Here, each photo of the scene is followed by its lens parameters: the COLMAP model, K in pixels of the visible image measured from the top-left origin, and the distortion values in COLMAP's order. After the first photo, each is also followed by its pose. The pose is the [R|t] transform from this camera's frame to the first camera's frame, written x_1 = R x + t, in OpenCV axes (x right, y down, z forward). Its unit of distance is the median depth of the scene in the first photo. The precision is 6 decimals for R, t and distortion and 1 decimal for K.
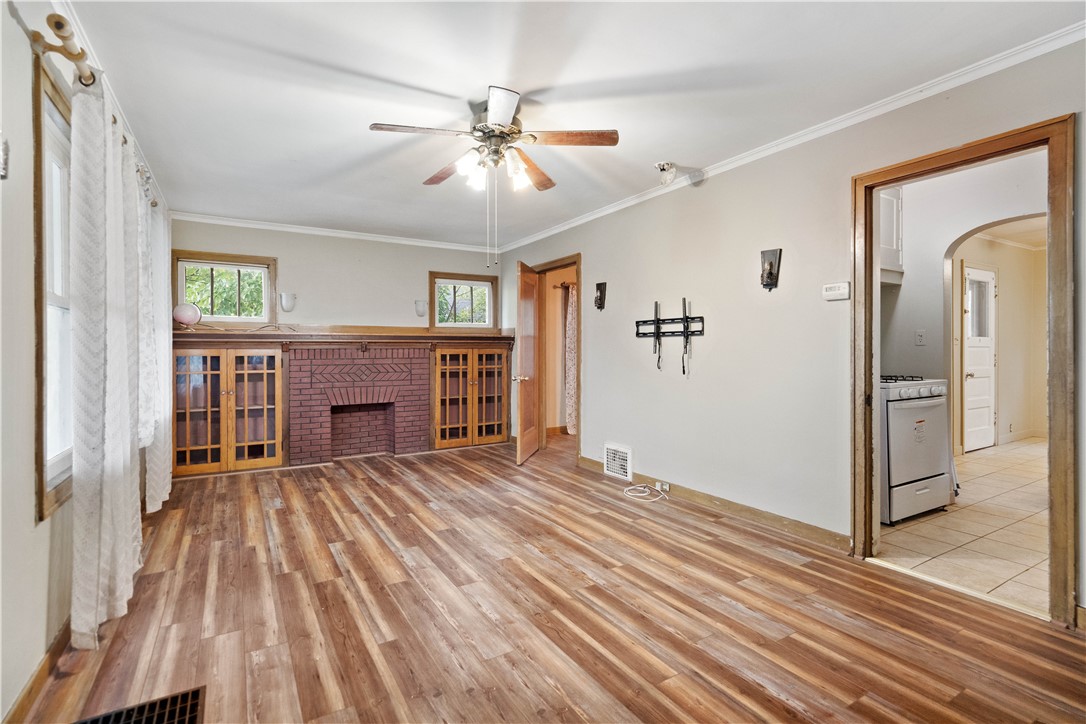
lens RADIAL K [[513.3, 0, 544.0], [0, 513.3, 352.7], [0, 0, 1]] dist [-0.003133, -0.000180]
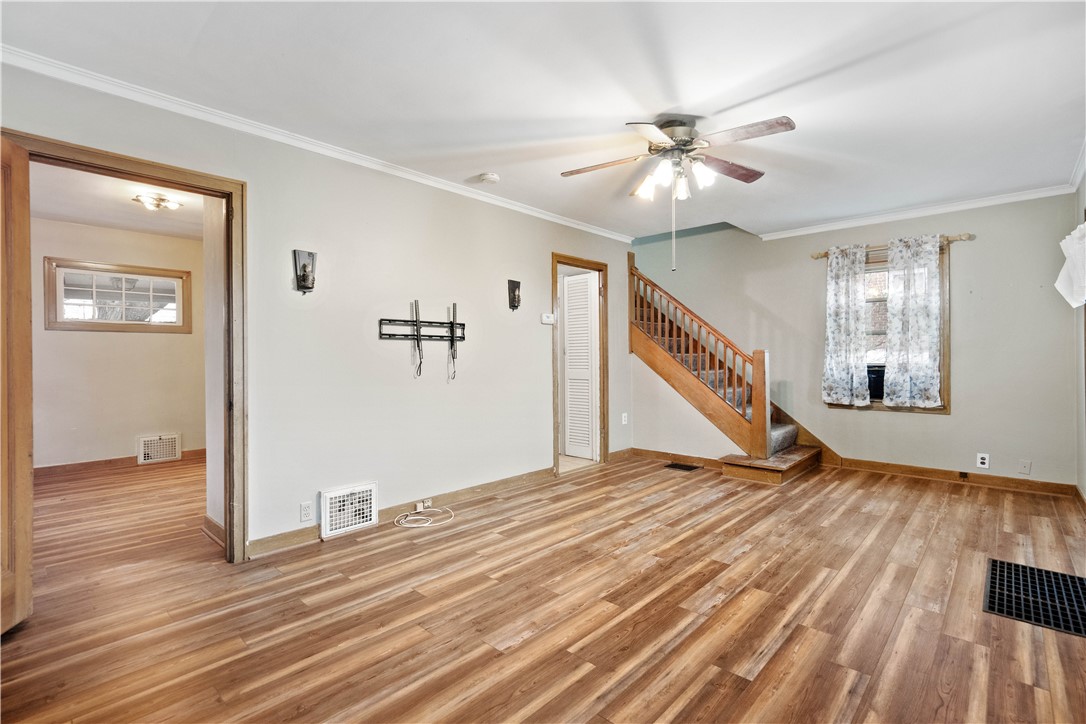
lens RADIAL K [[497.4, 0, 545.7], [0, 497.4, 357.4], [0, 0, 1]] dist [-0.002709, 0.003230]
pose [[-0.270589, 0.002703, 0.962691, -0.918622], [0.010232, 0.999948, 0.000068, 0.002072], [-0.962640, 0.009868, -0.270603, 1.399080]]
